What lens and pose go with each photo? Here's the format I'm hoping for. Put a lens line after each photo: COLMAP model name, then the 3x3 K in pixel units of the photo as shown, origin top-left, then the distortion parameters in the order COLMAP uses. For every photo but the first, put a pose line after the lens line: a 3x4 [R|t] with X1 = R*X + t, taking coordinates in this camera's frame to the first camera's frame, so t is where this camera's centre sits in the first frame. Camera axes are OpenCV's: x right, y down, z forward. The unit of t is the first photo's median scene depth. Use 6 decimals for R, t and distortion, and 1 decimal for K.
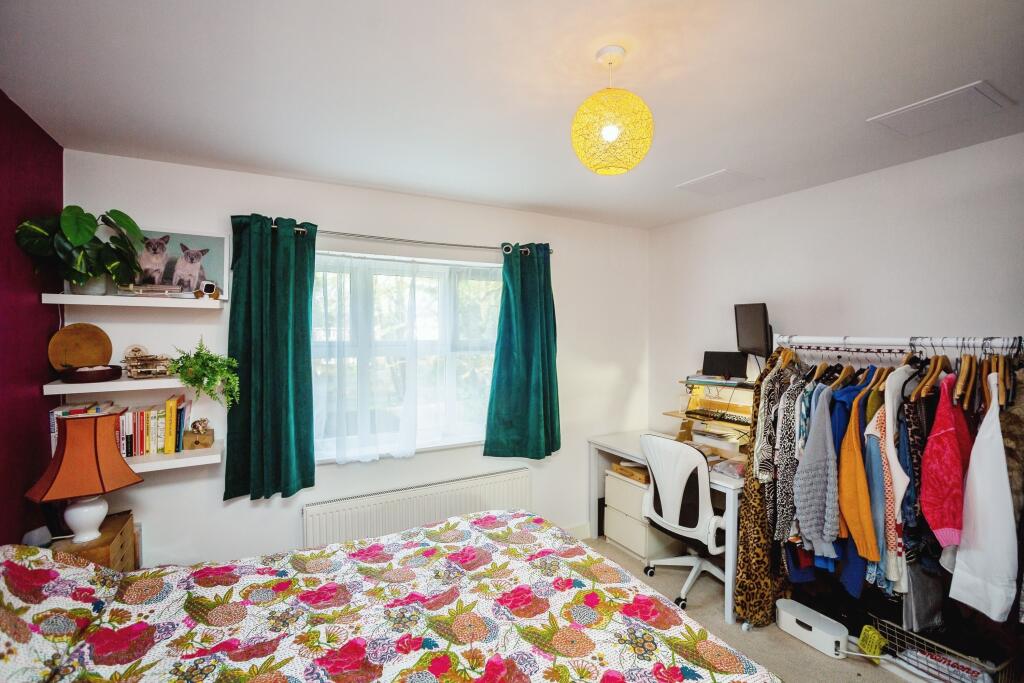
lens RADIAL K [[455.0, 0, 512.0], [0, 455.0, 341.5], [0, 0, 1]] dist [-0.049116, 0.019131]
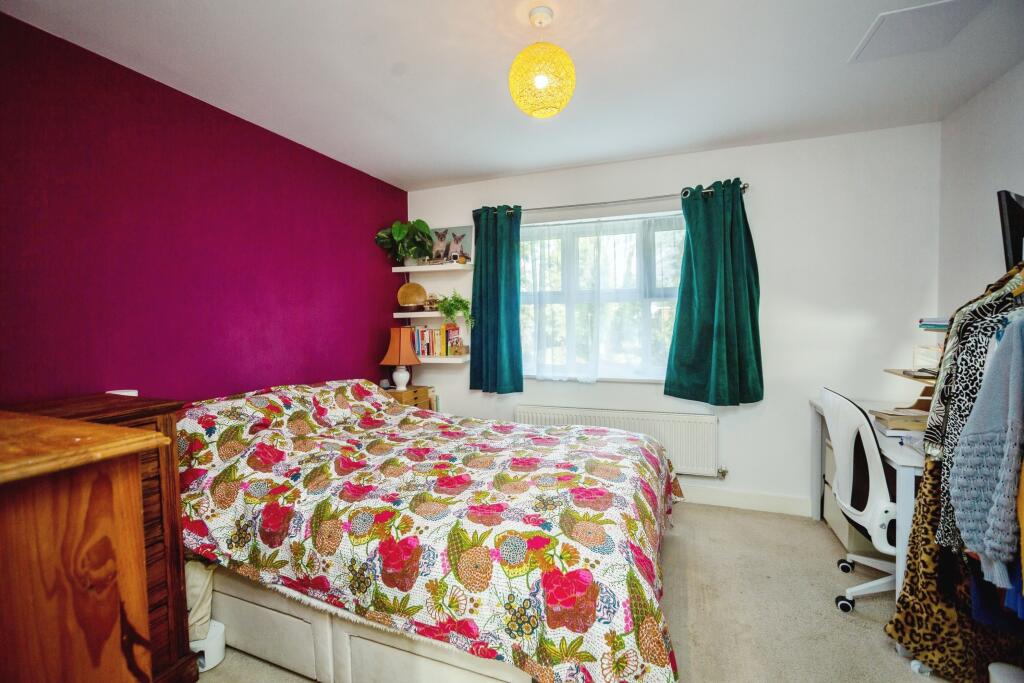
lens RADIAL K [[434.7, 0, 509.8], [0, 434.7, 332.8], [0, 0, 1]] dist [-0.032670, 0.000154]
pose [[0.642793, 0.022078, -0.765722, 0.654279], [-0.001565, 0.999620, 0.027508, 0.110401], [0.766038, -0.016484, 0.642583, 0.106463]]
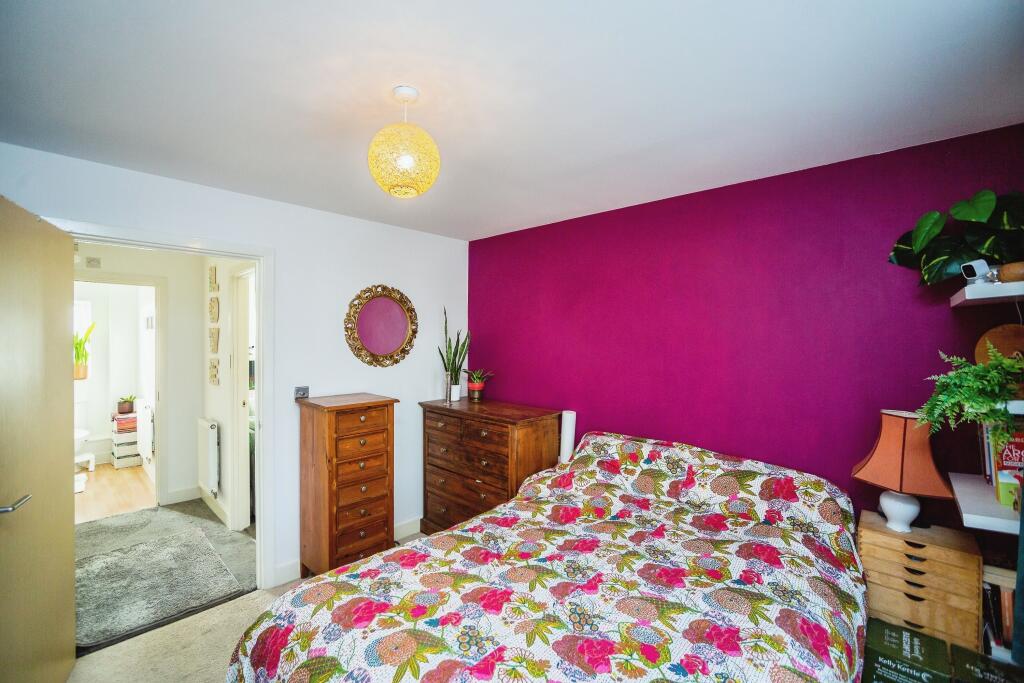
lens RADIAL K [[434.7, 0, 509.8], [0, 434.7, 332.8], [0, 0, 1]] dist [-0.032670, 0.000154]
pose [[-0.950647, -0.004386, -0.310245, 0.192990], [-0.007239, 0.999941, 0.008044, -0.021286], [0.310191, 0.009892, -0.950623, 1.328397]]
